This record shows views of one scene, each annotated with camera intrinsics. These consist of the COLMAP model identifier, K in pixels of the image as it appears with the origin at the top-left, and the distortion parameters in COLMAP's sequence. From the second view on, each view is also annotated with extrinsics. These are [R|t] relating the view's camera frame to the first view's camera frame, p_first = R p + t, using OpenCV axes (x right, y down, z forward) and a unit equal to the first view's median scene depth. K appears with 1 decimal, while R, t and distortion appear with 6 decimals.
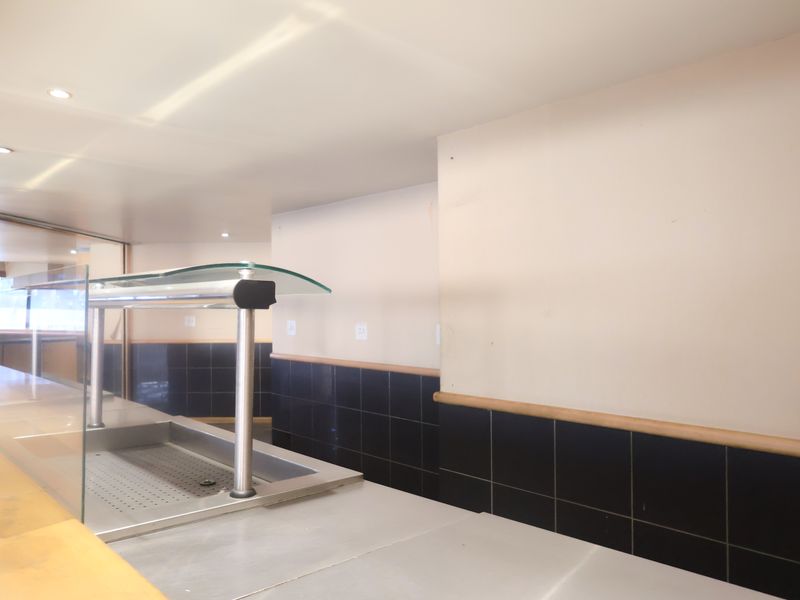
lens RADIAL K [[582.3, 0, 400.0], [0, 582.3, 300.0], [0, 0, 1]] dist [0.008613, -0.000992]
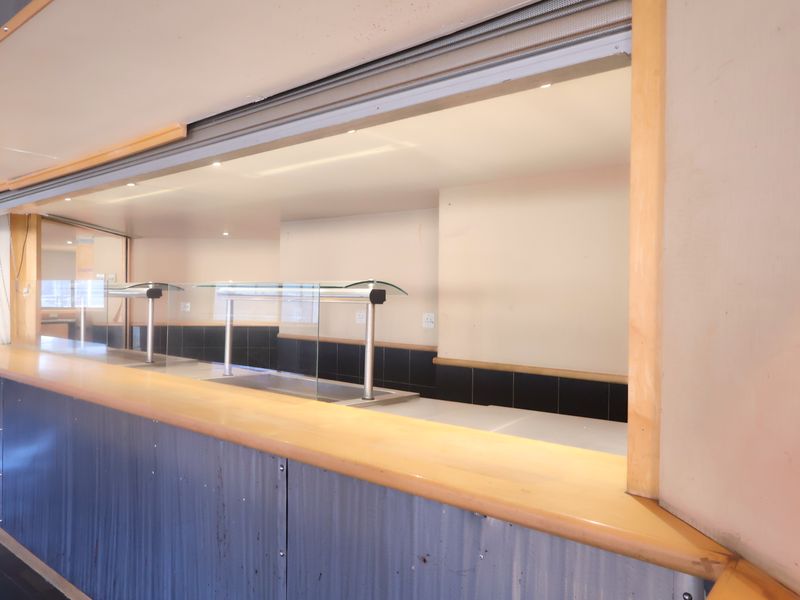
lens RADIAL K [[582.3, 0, 400.0], [0, 582.3, 300.0], [0, 0, 1]] dist [0.008613, -0.000992]
pose [[0.993100, 0.015956, 0.116177, -0.111572], [-0.018378, 0.999635, 0.019807, -0.010638], [-0.115819, -0.021805, 0.993031, -0.265471]]
